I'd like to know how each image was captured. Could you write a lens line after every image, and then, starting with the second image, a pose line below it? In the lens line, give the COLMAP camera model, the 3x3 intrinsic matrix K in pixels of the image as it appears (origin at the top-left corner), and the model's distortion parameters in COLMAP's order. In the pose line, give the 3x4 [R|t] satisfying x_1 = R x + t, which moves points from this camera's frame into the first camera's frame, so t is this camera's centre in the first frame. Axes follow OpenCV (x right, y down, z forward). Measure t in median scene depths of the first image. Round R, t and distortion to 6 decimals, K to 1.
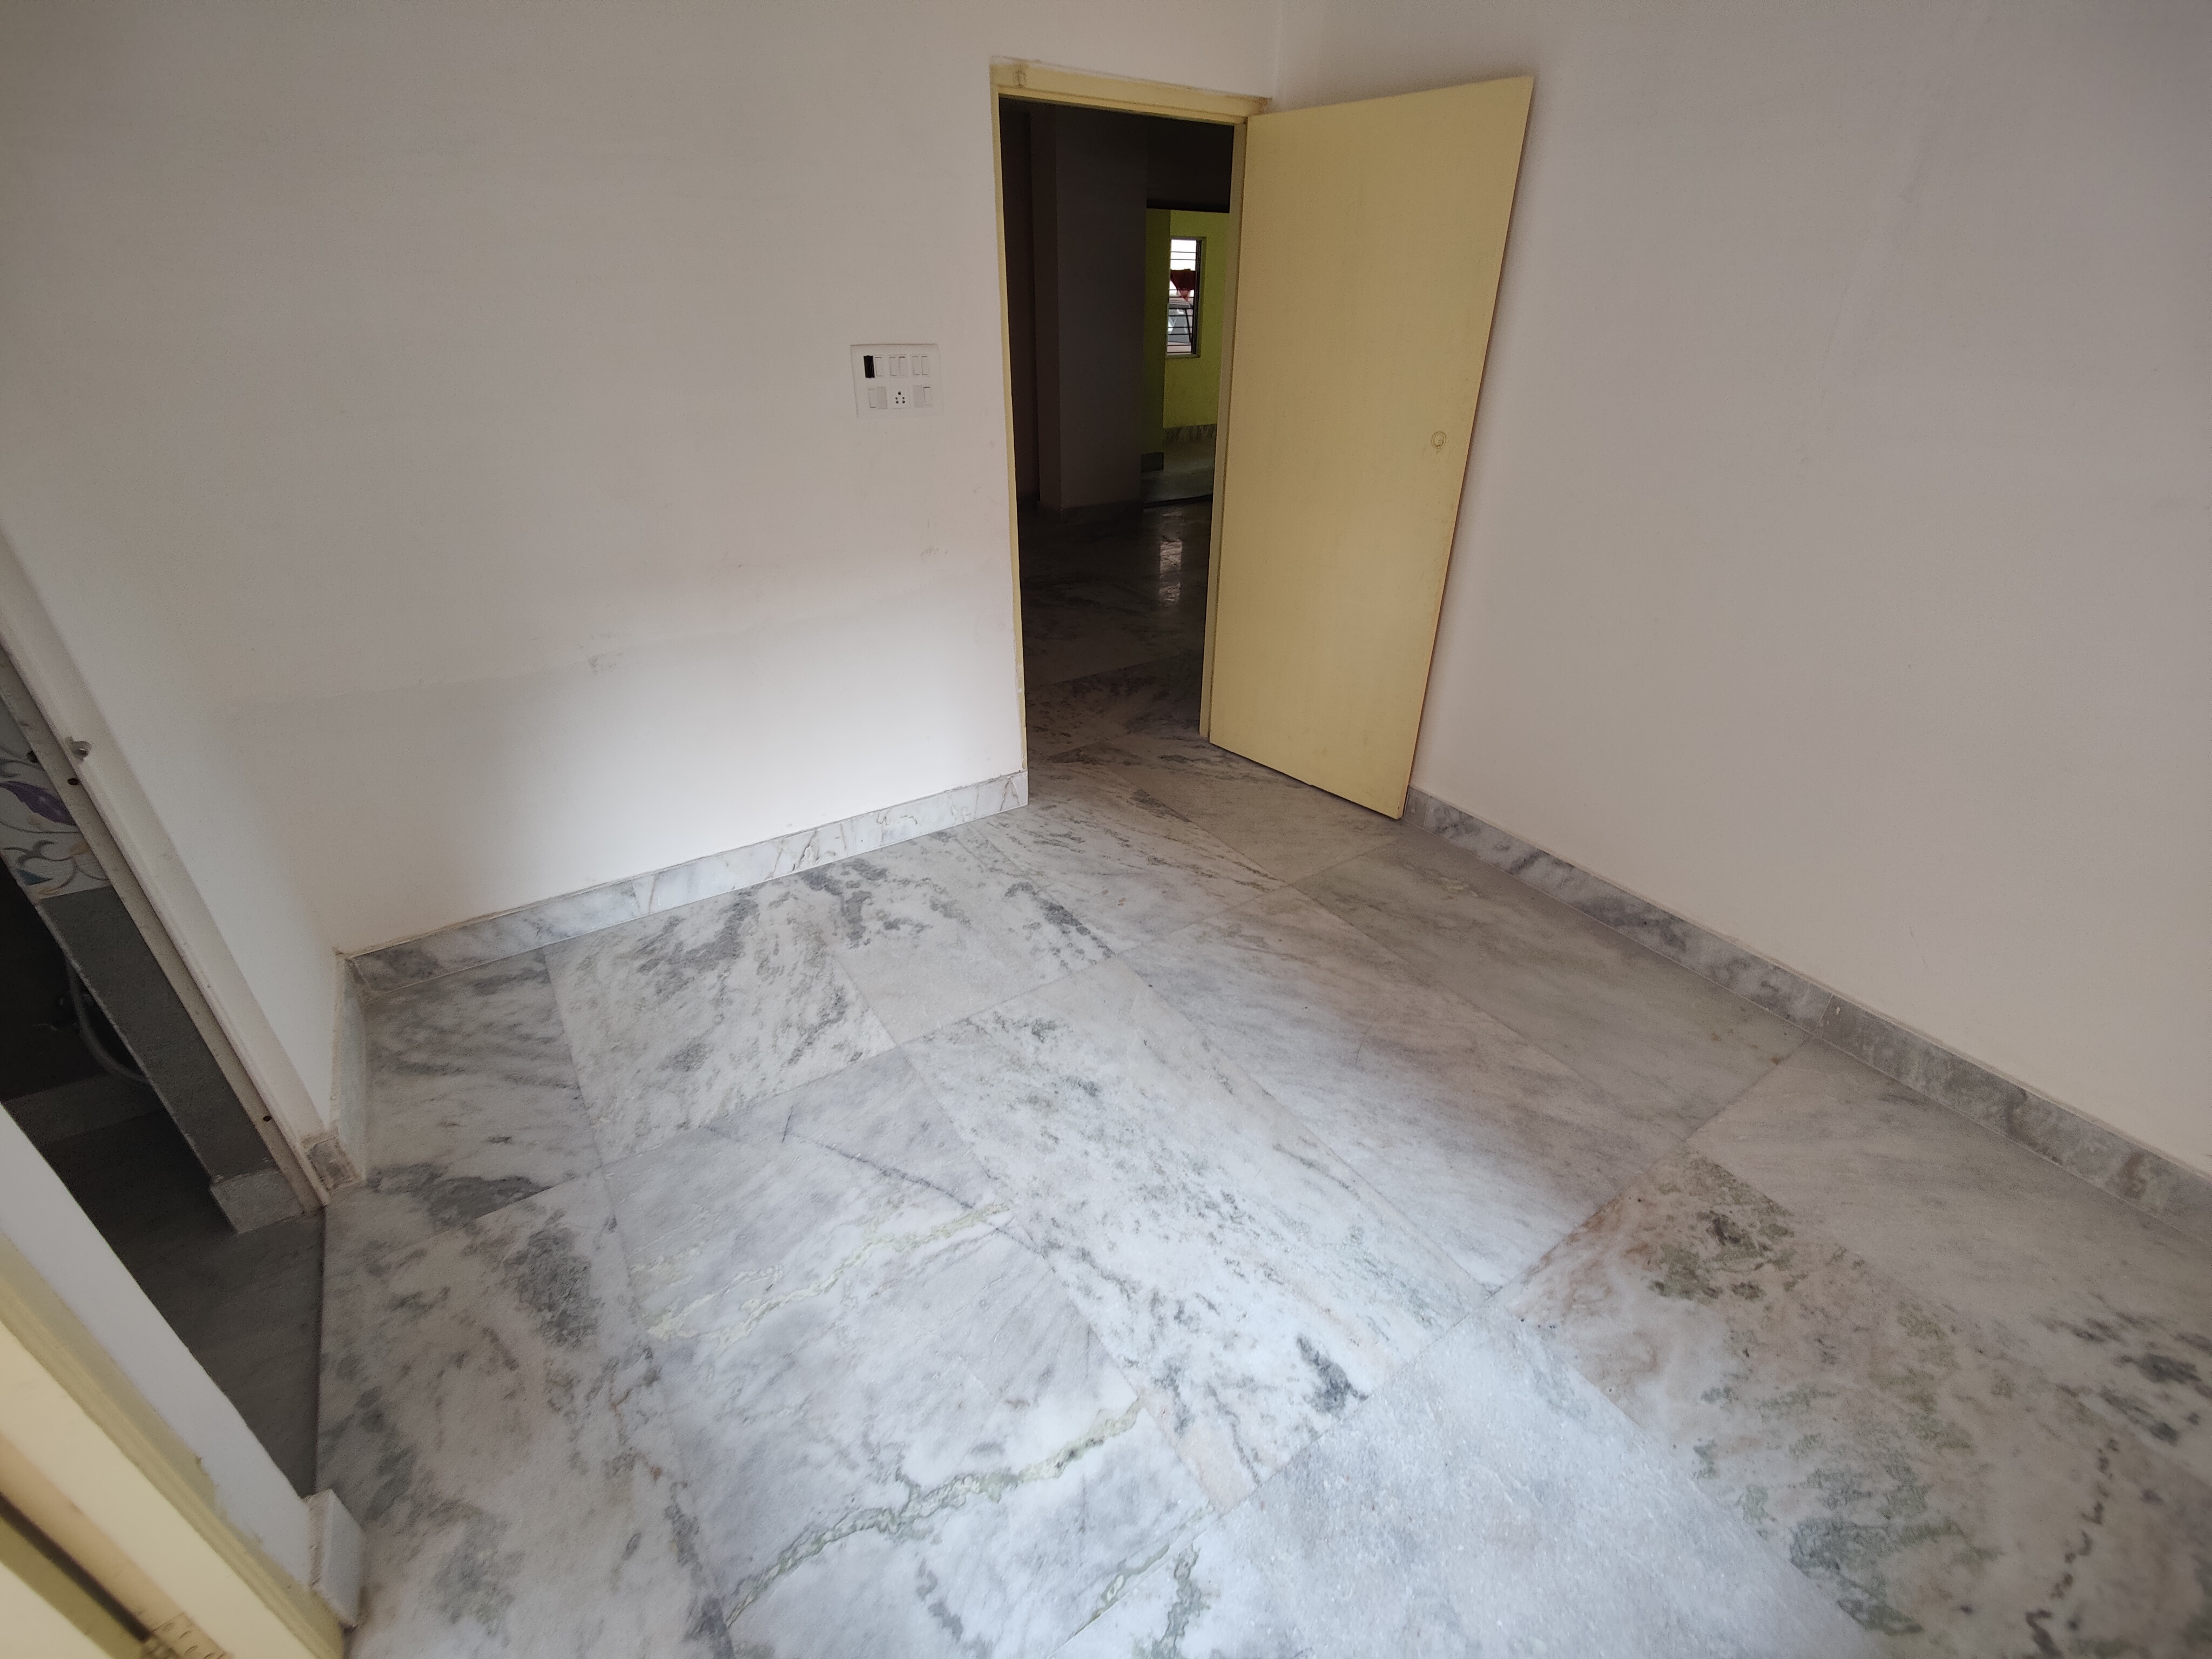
lens RADIAL K [[940.3, 0, 1102.9], [0, 940.3, 819.7], [0, 0, 1]] dist [-0.000229, -0.002952]
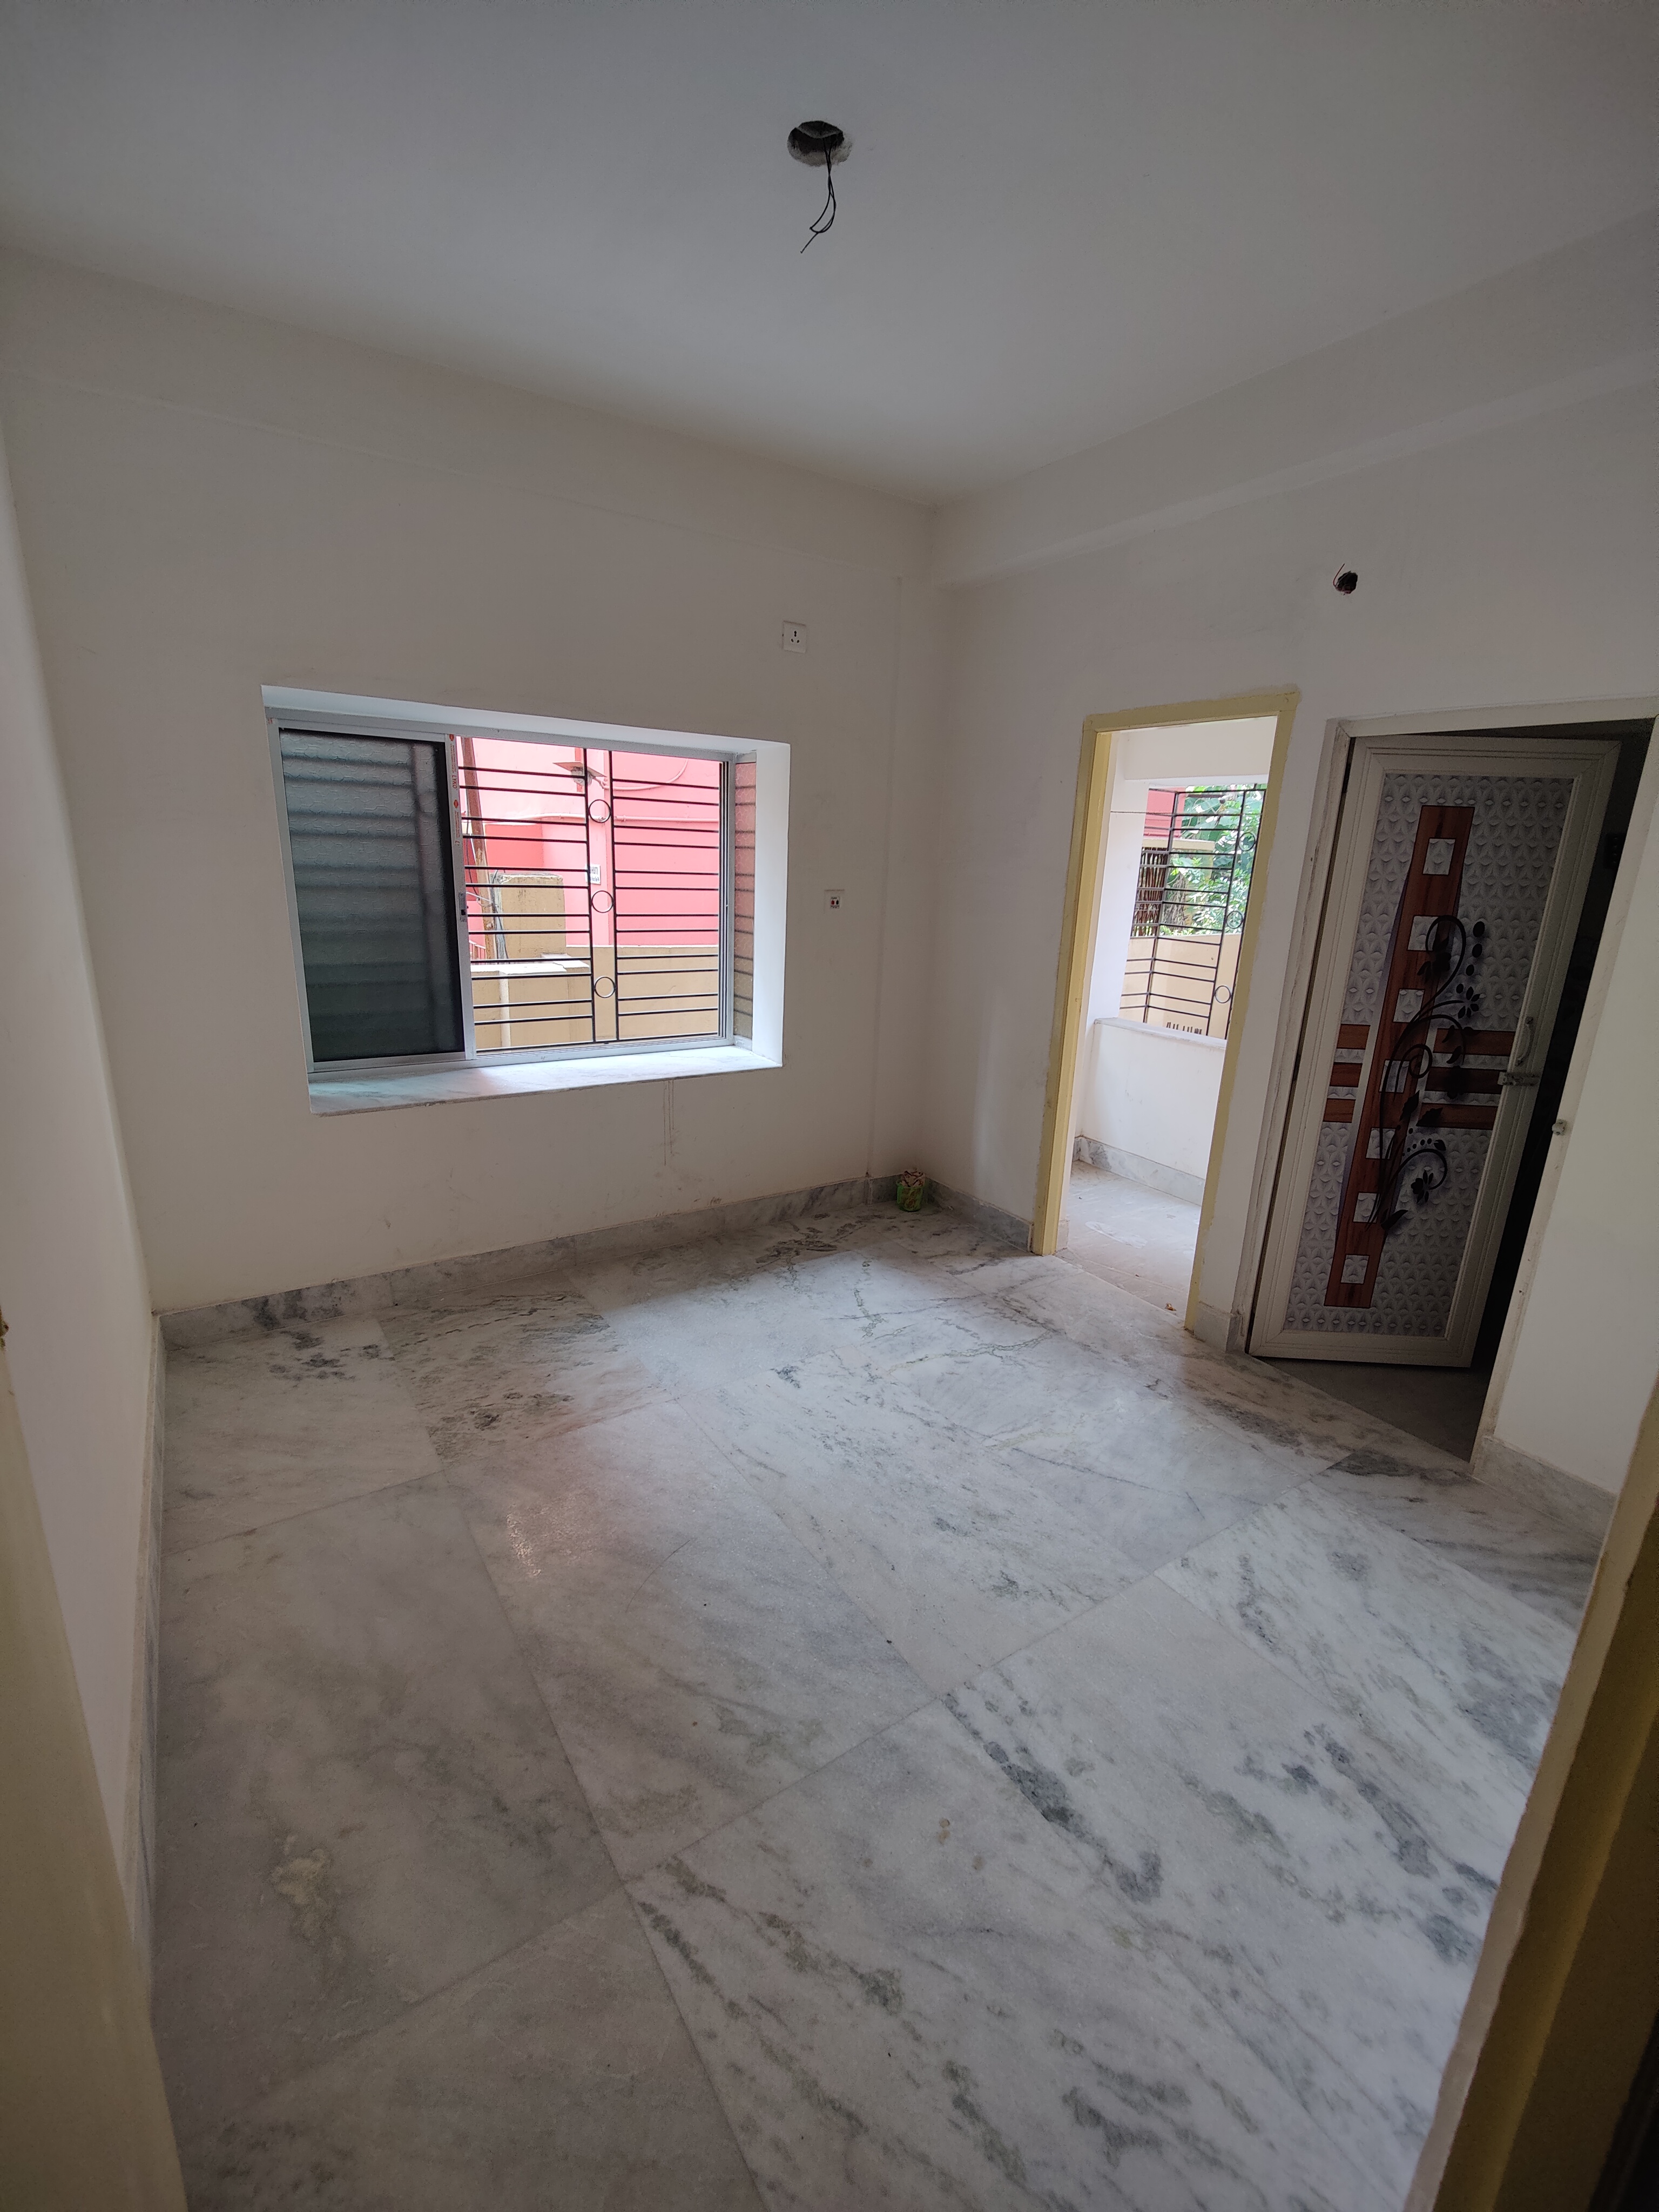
lens RADIAL K [[940.3, 0, 831.0], [0, 940.3, 1116.5], [0, 0, 1]] dist [-0.000229, -0.002952]
pose [[-0.999066, -0.041361, -0.012525, 0.140932], [-0.038041, 0.704155, 0.709027, -0.765579], [-0.020506, 0.708841, -0.705070, 1.371875]]
